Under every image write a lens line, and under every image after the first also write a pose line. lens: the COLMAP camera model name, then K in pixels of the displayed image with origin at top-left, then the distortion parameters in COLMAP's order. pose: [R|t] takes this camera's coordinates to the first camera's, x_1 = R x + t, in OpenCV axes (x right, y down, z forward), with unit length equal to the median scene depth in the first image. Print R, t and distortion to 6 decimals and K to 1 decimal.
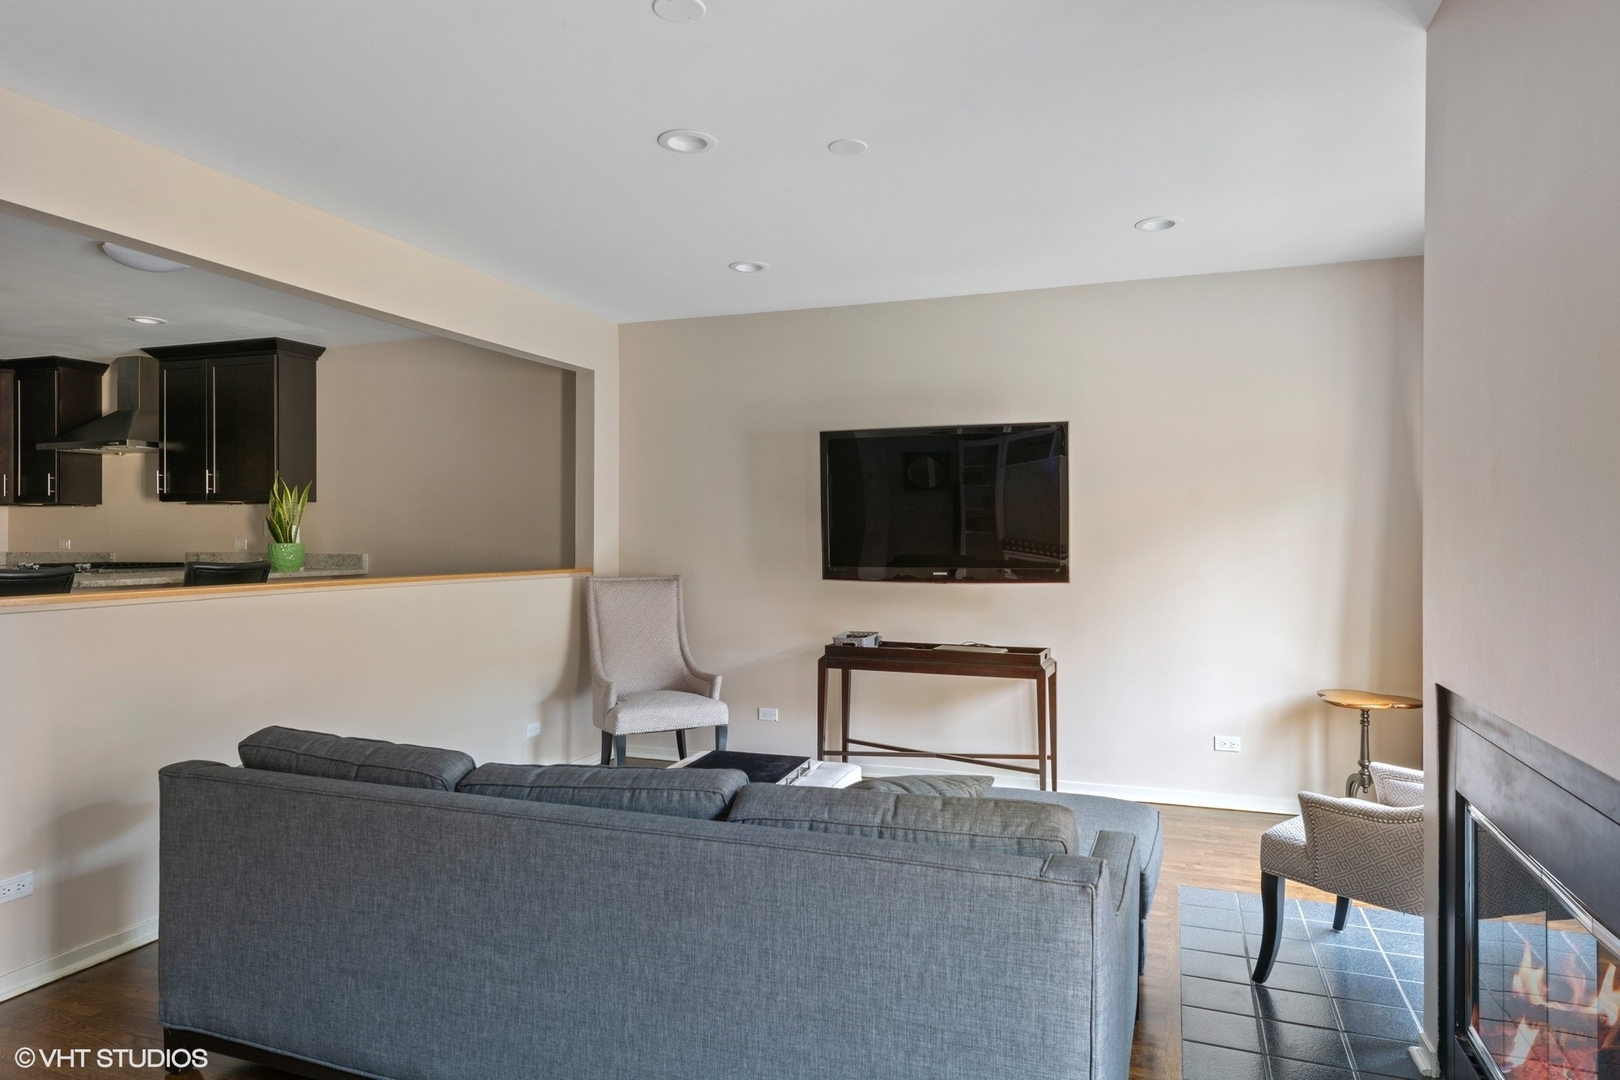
lens RADIAL K [[988.6, 0, 811.0], [0, 988.6, 533.2], [0, 0, 1]] dist [0.022113, -0.000195]
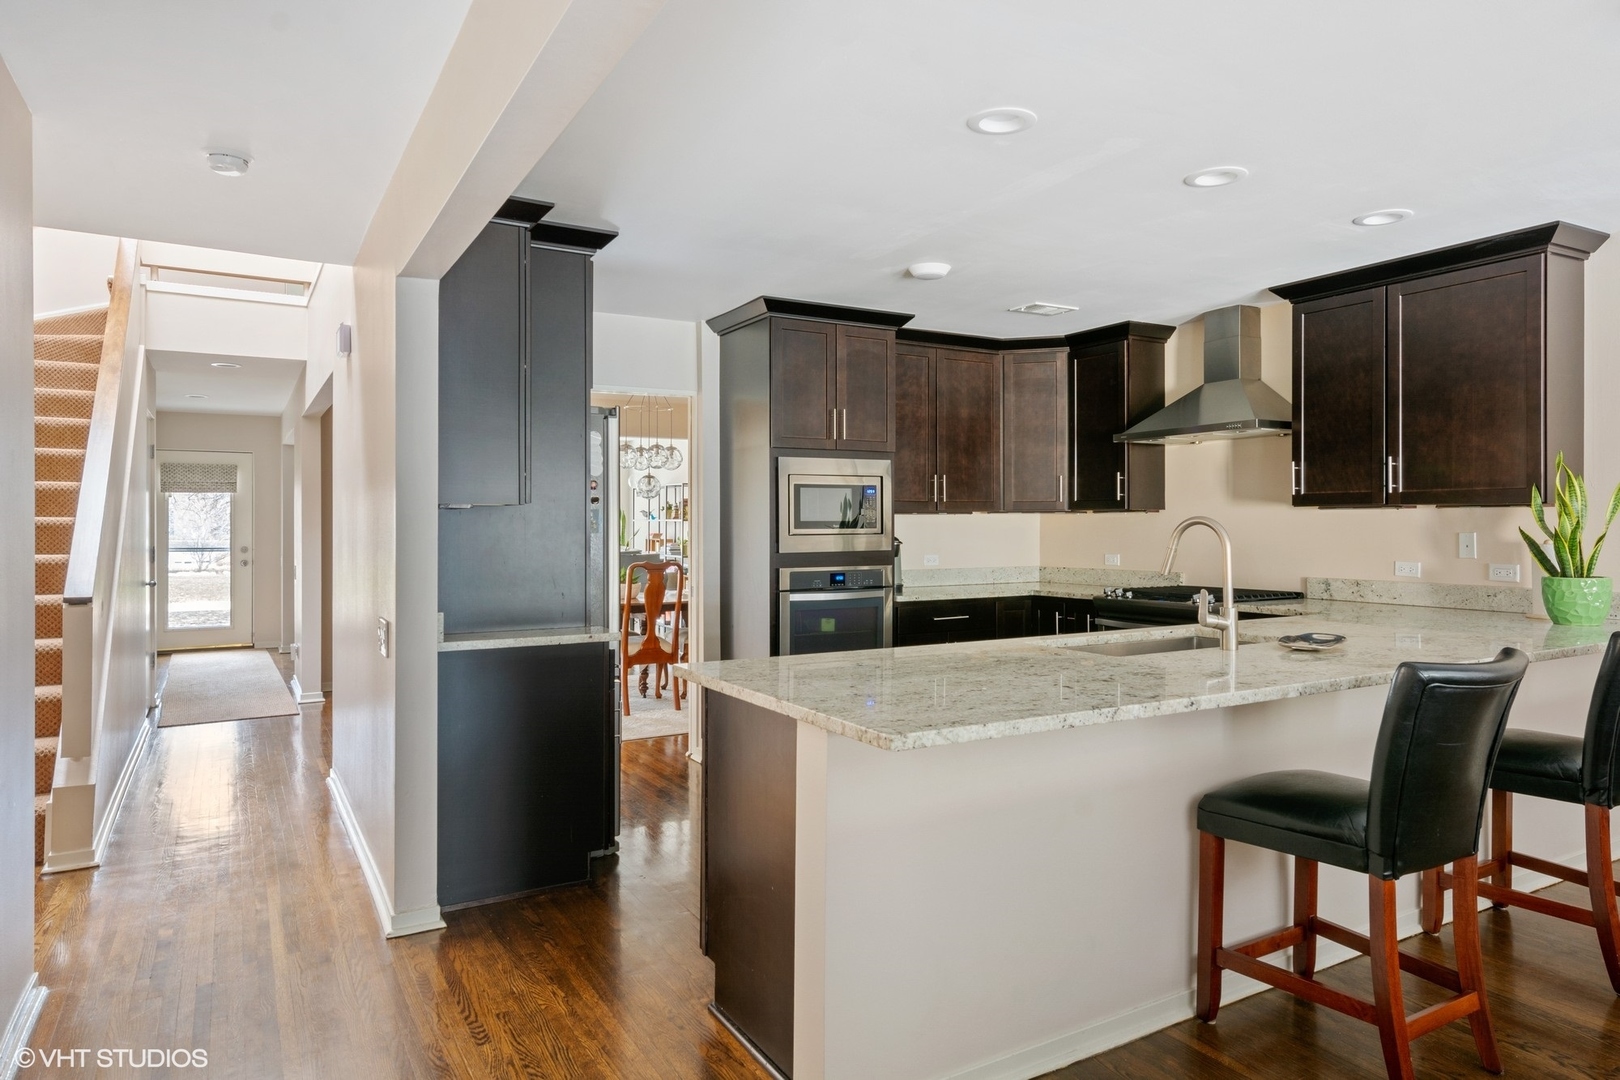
lens RADIAL K [[988.6, 0, 808.5], [0, 988.6, 530.4], [0, 0, 1]] dist [0.022113, -0.000195]
pose [[0.767080, 0.001217, -0.641550, -0.451665], [0.004066, 0.999969, 0.006759, -0.020259], [0.641538, -0.007793, 0.767052, 0.246818]]
